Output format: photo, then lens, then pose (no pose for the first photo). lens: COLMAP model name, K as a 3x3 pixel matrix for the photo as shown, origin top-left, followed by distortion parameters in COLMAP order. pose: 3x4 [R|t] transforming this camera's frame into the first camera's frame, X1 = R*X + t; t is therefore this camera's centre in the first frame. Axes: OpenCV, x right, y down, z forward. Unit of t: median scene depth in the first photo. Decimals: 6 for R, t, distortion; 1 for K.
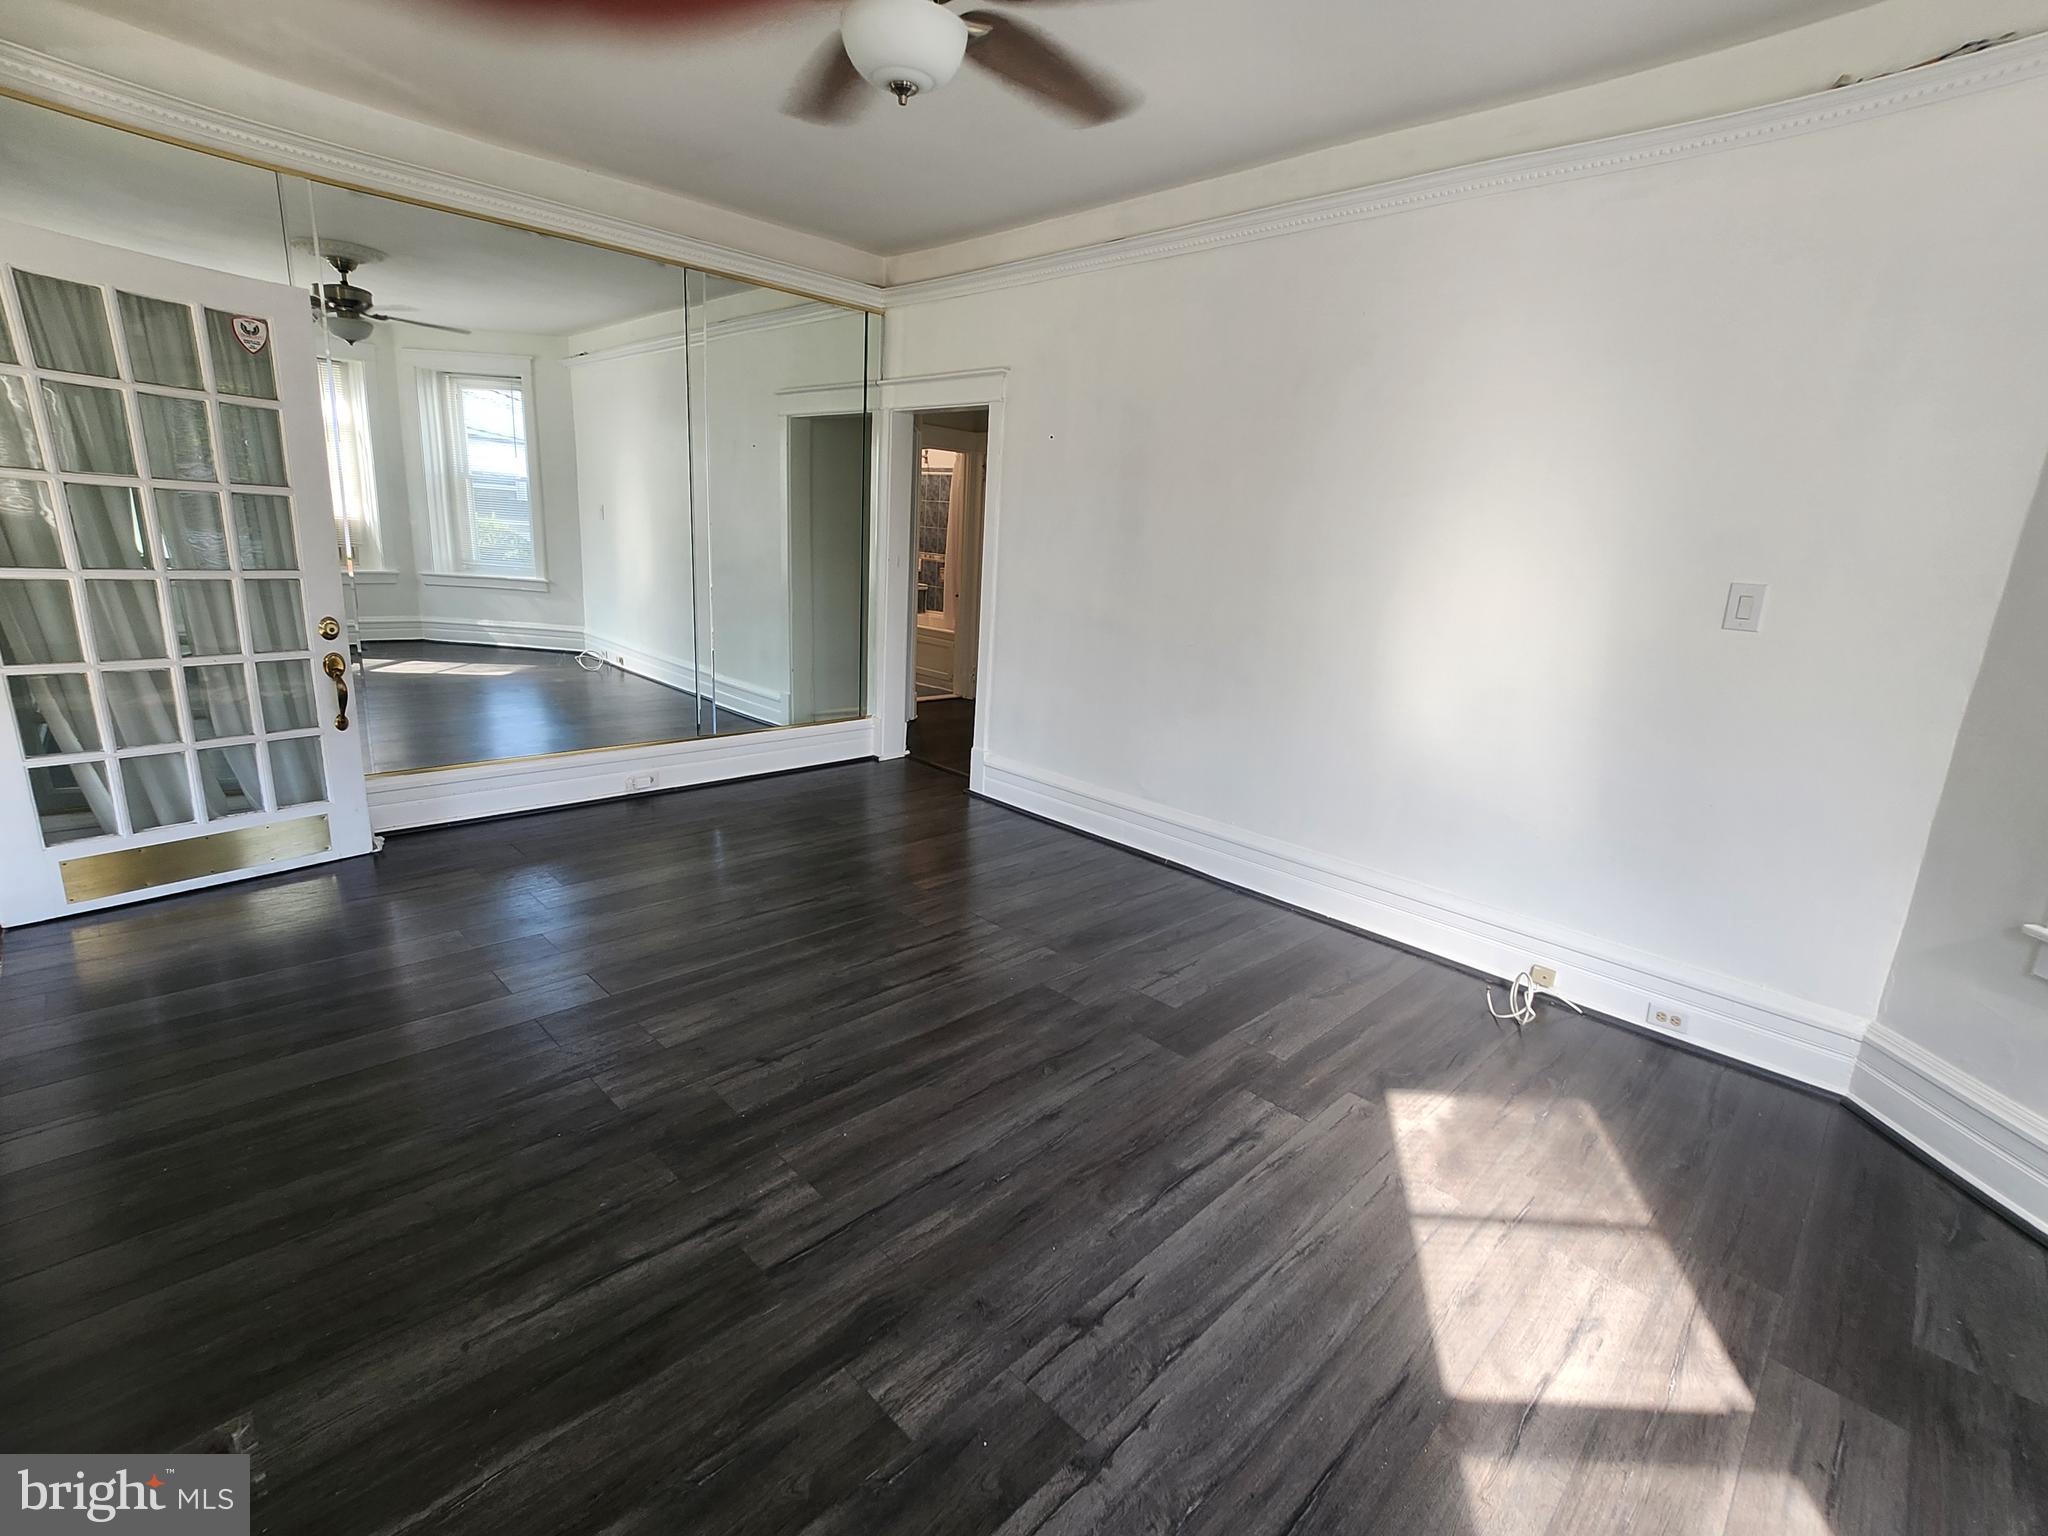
lens RADIAL K [[958.4, 0, 1020.6], [0, 958.4, 772.6], [0, 0, 1]] dist [-0.014932, -0.001231]
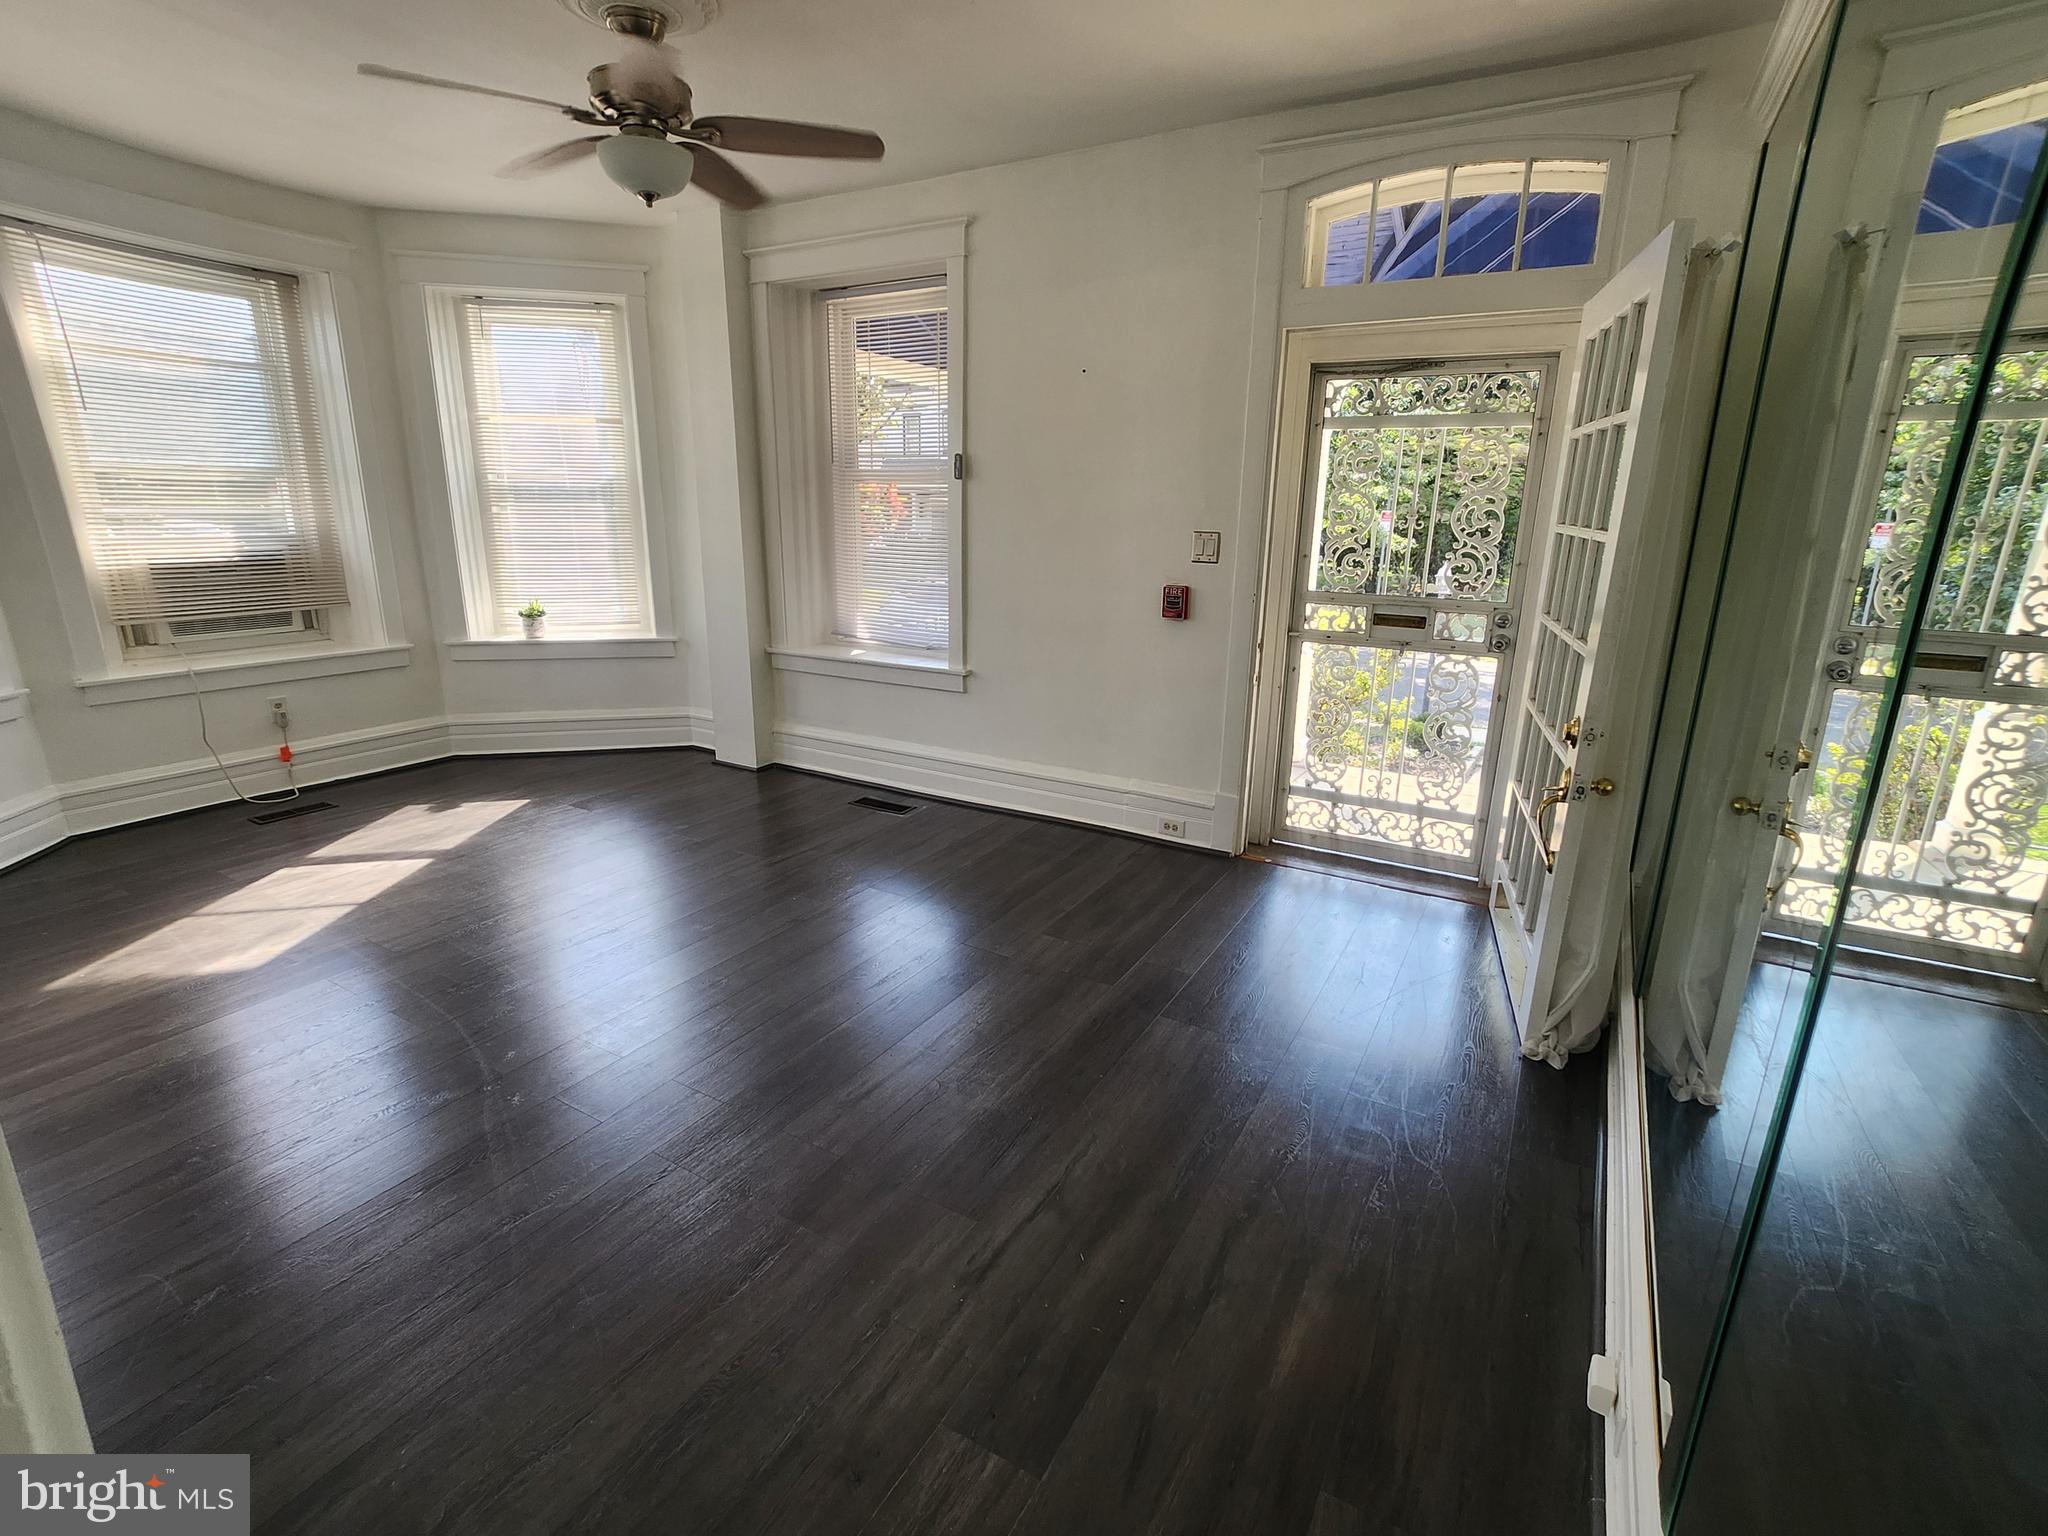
lens RADIAL K [[958.4, 0, 1020.6], [0, 958.4, 772.6], [0, 0, 1]] dist [-0.014932, -0.001231]
pose [[-0.964285, 0.001603, -0.264863, -0.257277], [-0.131509, 0.865119, 0.484020, -0.678847], [0.229914, 0.501565, -0.834010, 2.500538]]
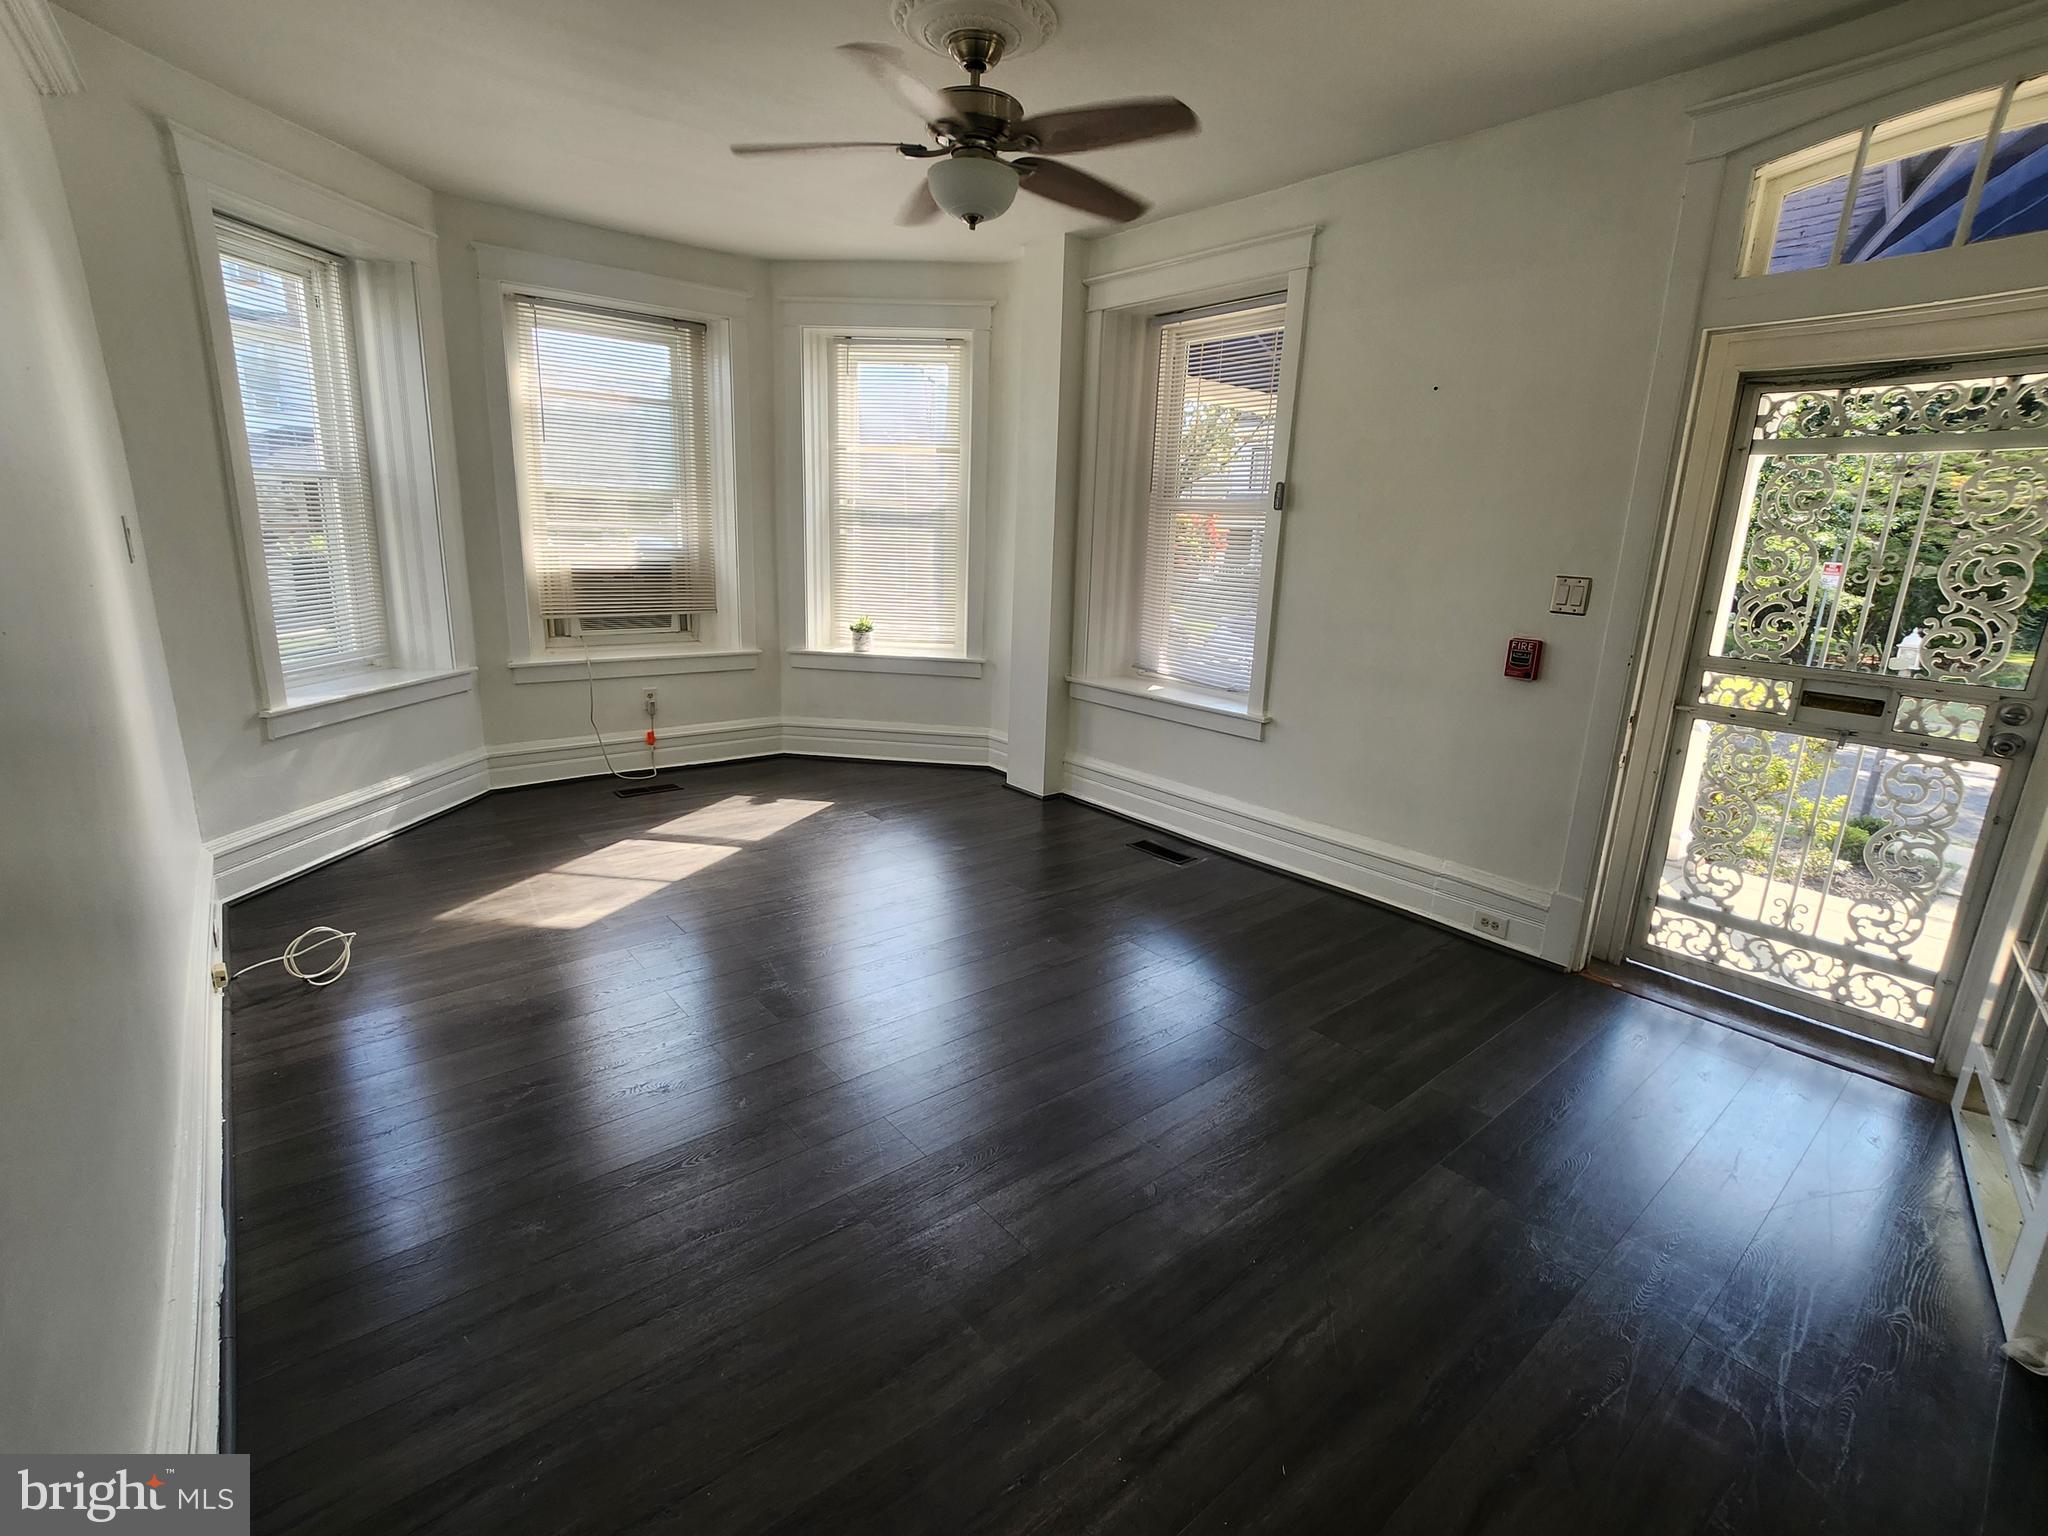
lens RADIAL K [[958.4, 0, 1020.6], [0, 958.4, 772.6], [0, 0, 1]] dist [-0.014932, -0.001231]
pose [[-0.992102, -0.110821, 0.058759, -0.330882], [-0.068244, 0.869921, 0.488447, -0.650293], [-0.105245, 0.480580, -0.870613, 2.393217]]
